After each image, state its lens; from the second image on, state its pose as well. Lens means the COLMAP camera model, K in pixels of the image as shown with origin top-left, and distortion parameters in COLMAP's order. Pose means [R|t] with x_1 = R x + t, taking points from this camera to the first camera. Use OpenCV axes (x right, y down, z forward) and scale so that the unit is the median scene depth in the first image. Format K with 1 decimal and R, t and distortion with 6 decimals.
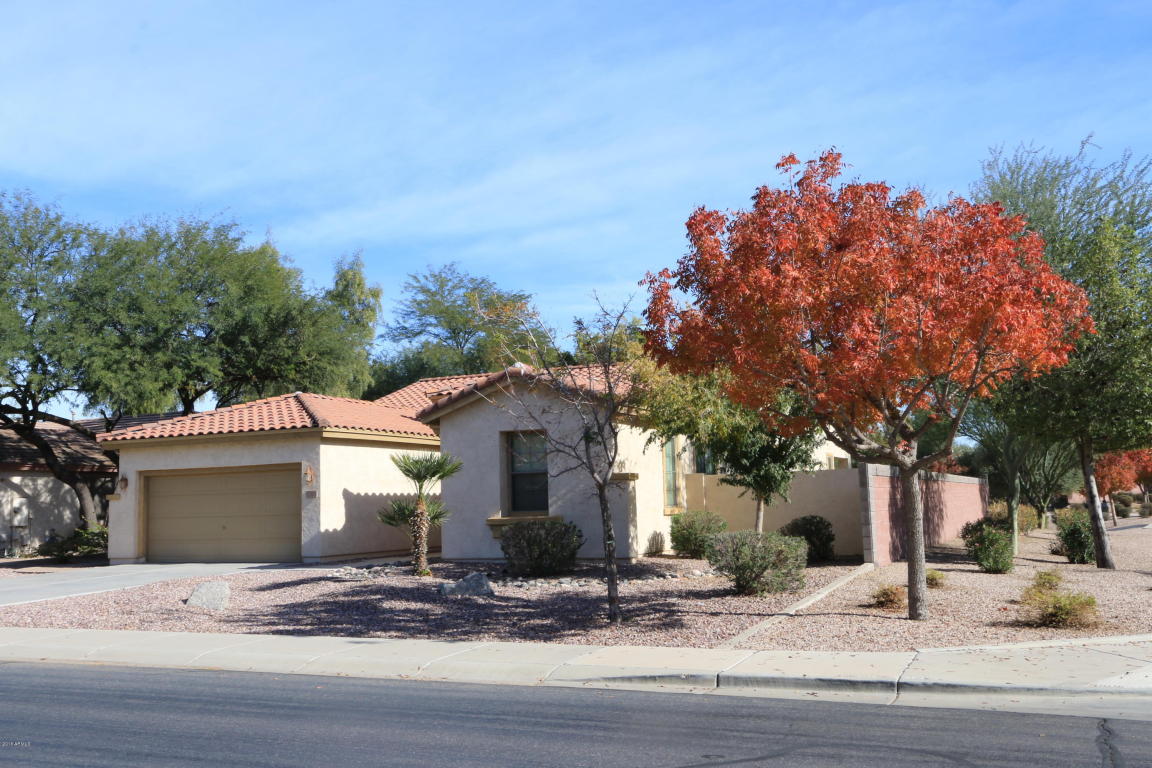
lens RADIAL K [[1123.4, 0, 578.7], [0, 1123.4, 382.6], [0, 0, 1]] dist [0.007123, 0.000000]
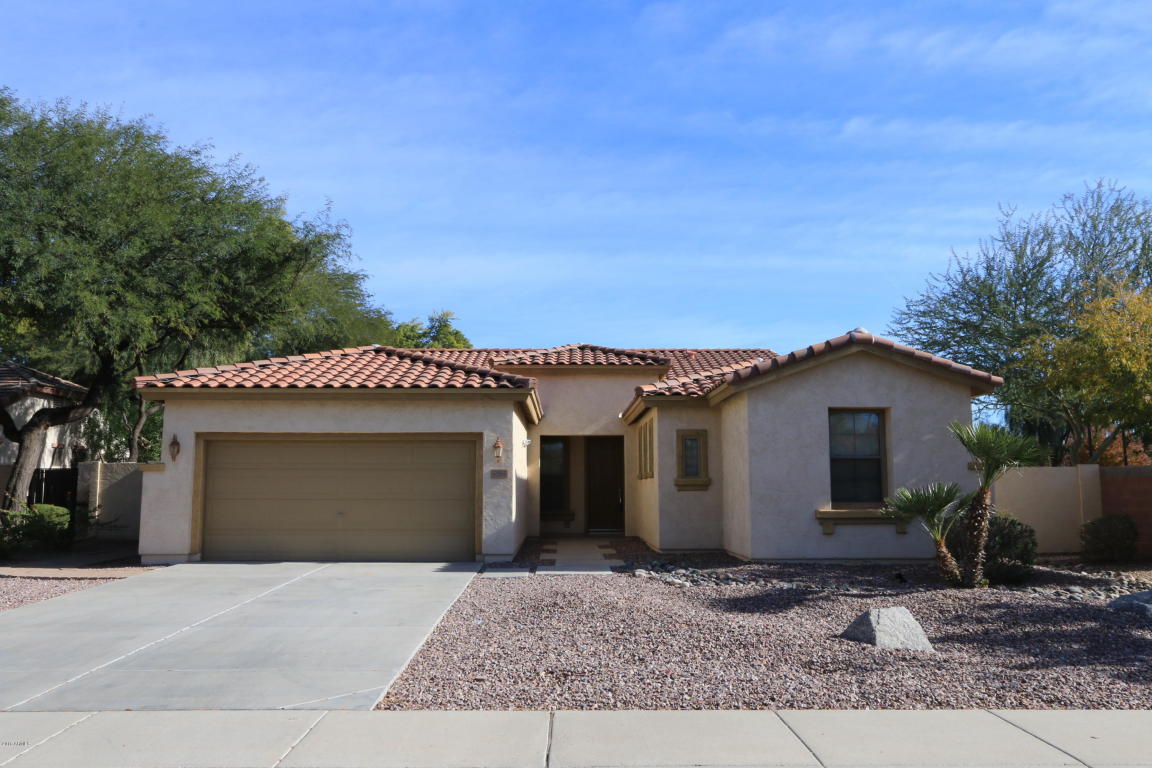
lens RADIAL K [[978.1, 0, 575.3], [0, 978.1, 385.0], [0, 0, 1]] dist [0.007080, 0.003427]
pose [[0.898904, 0.072589, 0.432090, -0.626587], [-0.071227, 0.997272, -0.019359, 0.060892], [-0.432317, -0.013375, 0.901623, 0.470947]]
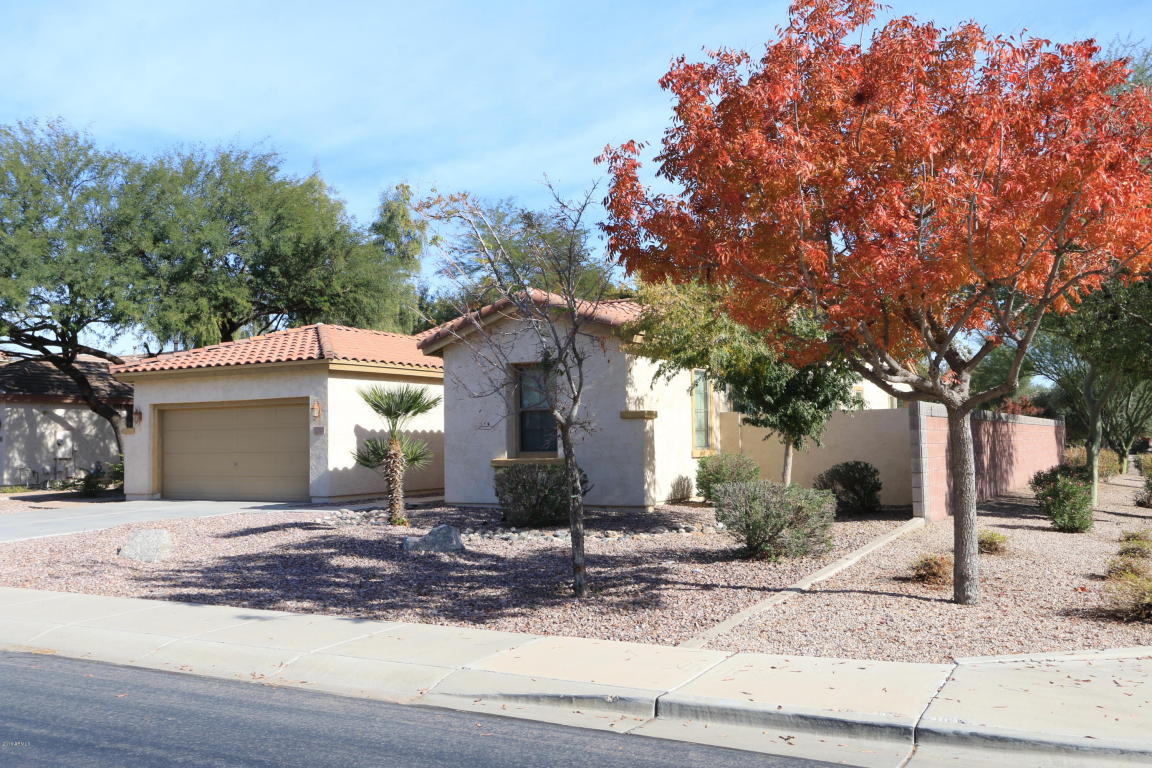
lens RADIAL K [[1067.5, 0, 573.9], [0, 1067.5, 384.2], [0, 0, 1]] dist [0.009991, 0.000000]
pose [[0.996581, 0.006726, -0.082342, 0.061167], [-0.002131, 0.998442, 0.055761, 0.013449], [0.082588, -0.055395, 0.995043, 0.168500]]
